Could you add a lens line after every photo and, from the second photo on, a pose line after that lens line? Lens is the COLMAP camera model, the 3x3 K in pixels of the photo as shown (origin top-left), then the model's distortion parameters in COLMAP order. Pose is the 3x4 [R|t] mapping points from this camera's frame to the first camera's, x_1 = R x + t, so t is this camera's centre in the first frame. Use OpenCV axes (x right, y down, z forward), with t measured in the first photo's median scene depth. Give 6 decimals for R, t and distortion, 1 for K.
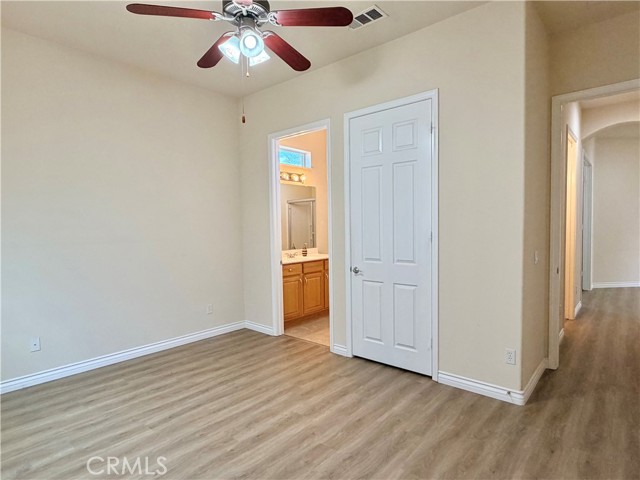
lens RADIAL K [[362.5, 0, 320.0], [0, 362.5, 240.0], [0, 0, 1]] dist [0.000438, -0.000077]
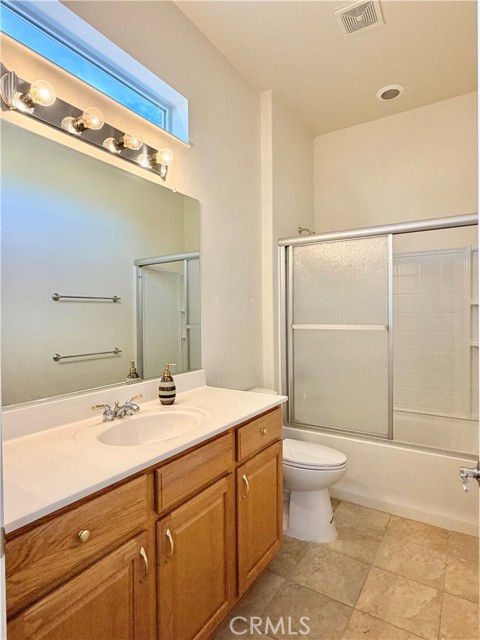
lens RADIAL K [[362.5, 0, 240.0], [0, 362.5, 320.0], [0, 0, 1]] dist [0.000438, -0.000077]
pose [[0.990545, 0.004333, 0.137123, -0.021475], [-0.000296, 0.999566, -0.029443, -0.018817], [-0.137191, 0.029124, 0.990116, 0.627926]]
